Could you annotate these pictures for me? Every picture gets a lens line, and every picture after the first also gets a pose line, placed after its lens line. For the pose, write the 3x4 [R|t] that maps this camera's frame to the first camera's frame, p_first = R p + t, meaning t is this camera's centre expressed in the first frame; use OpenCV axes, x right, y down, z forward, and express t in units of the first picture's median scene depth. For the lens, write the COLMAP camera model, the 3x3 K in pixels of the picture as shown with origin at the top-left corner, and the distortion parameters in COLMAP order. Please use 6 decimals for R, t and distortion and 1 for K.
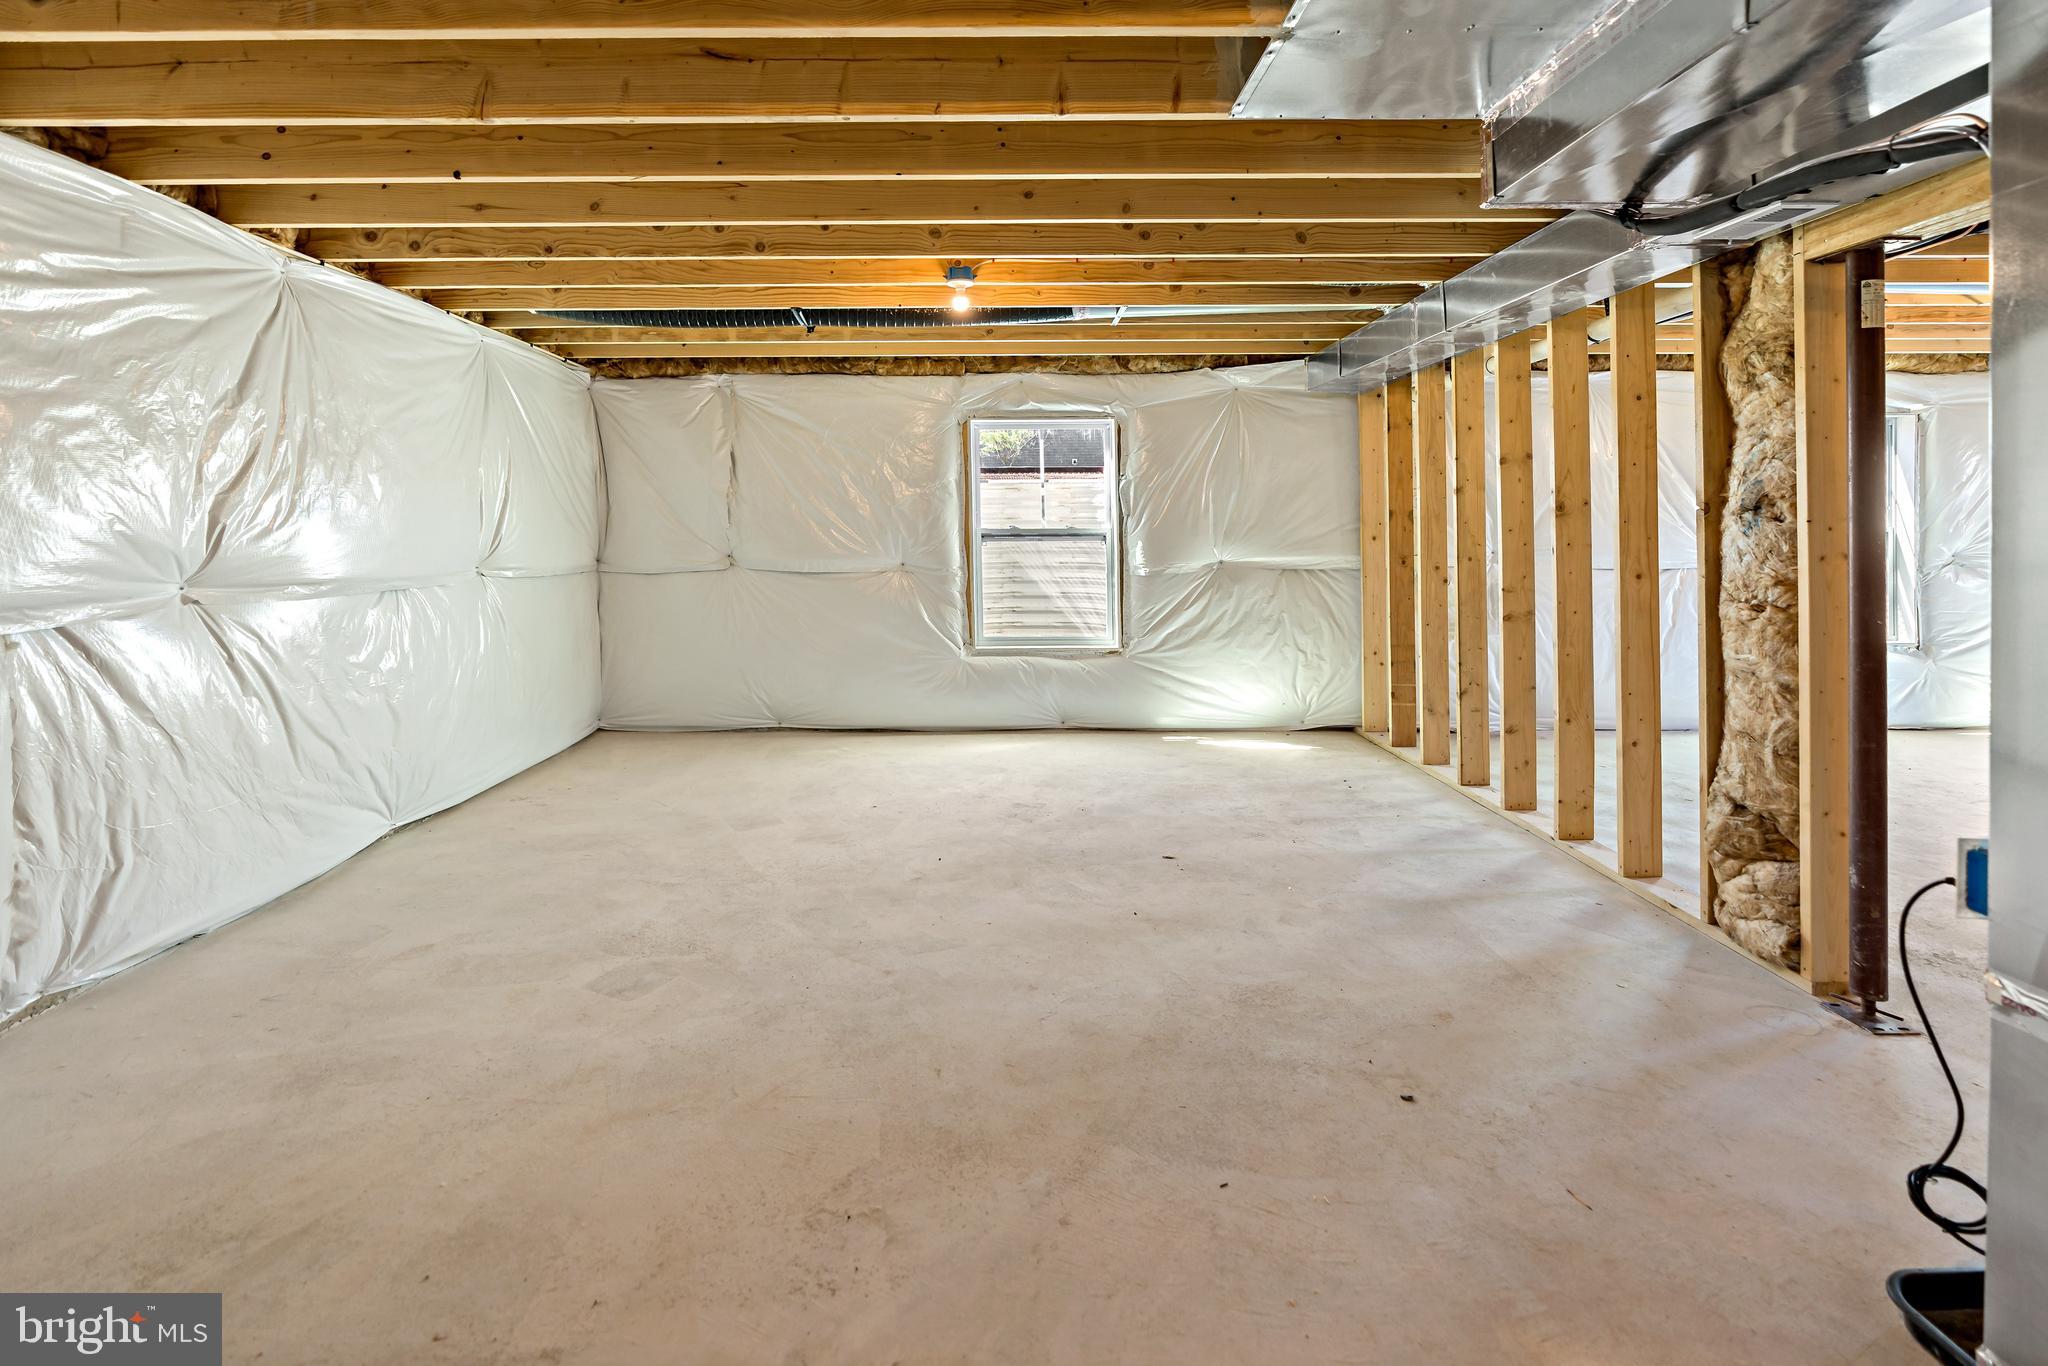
lens RADIAL K [[941.0, 0, 1030.6], [0, 941.0, 687.4], [0, 0, 1]] dist [-0.007204, -0.000728]
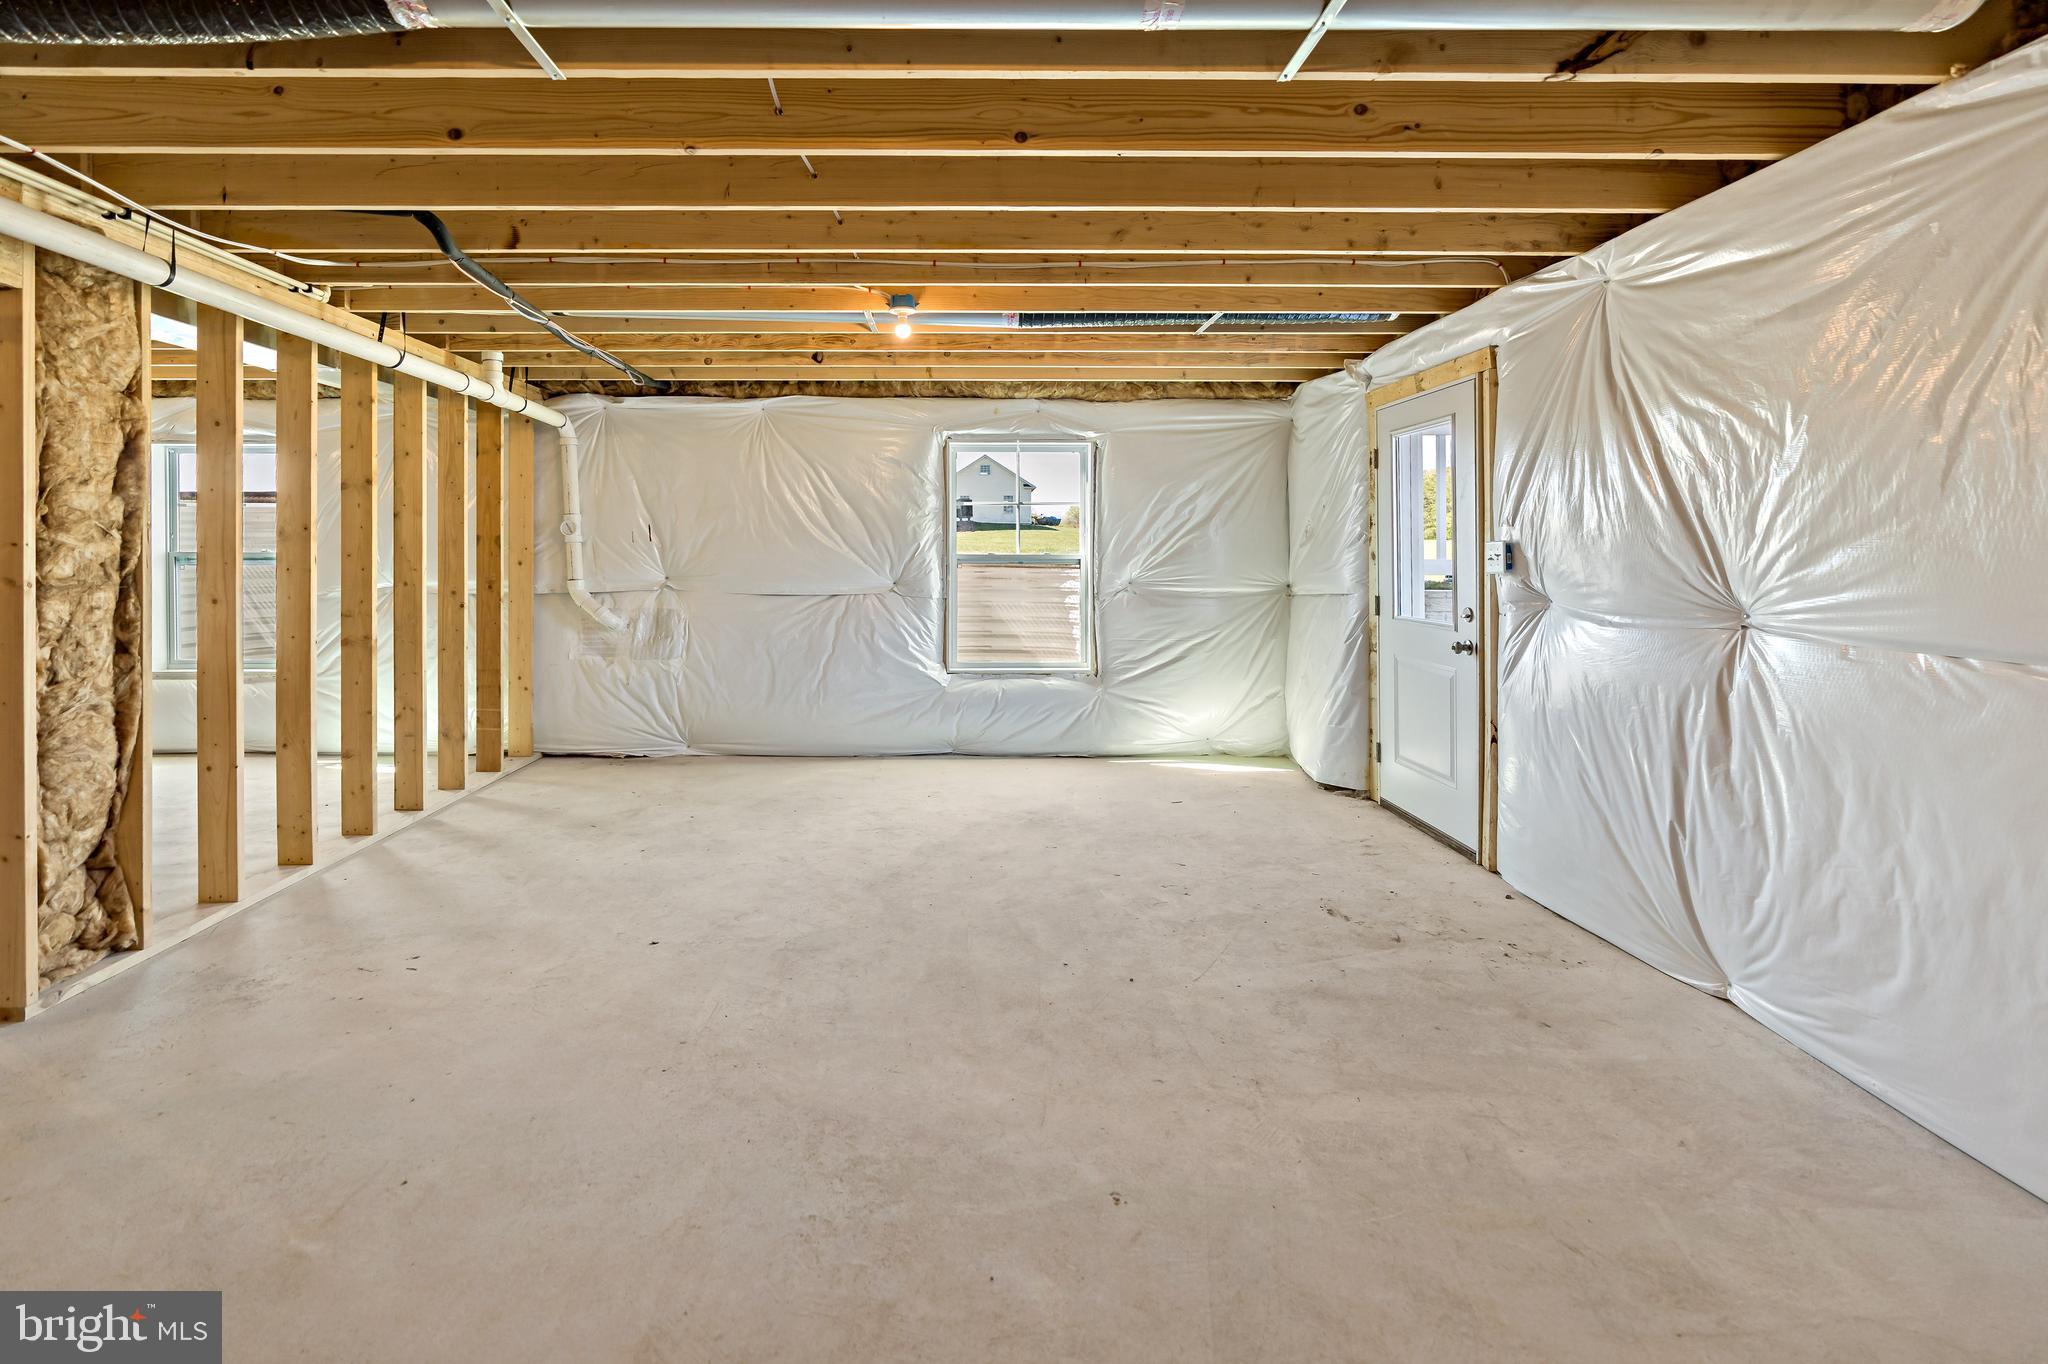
lens RADIAL K [[927.7, 0, 1023.9], [0, 927.7, 706.1], [0, 0, 1]] dist [-0.006465, -0.000240]
pose [[0.999963, 0.006068, 0.006161, 0.882937], [-0.006043, 0.999974, -0.003963, -0.004790], [-0.006185, 0.003926, 0.999973, 0.005744]]
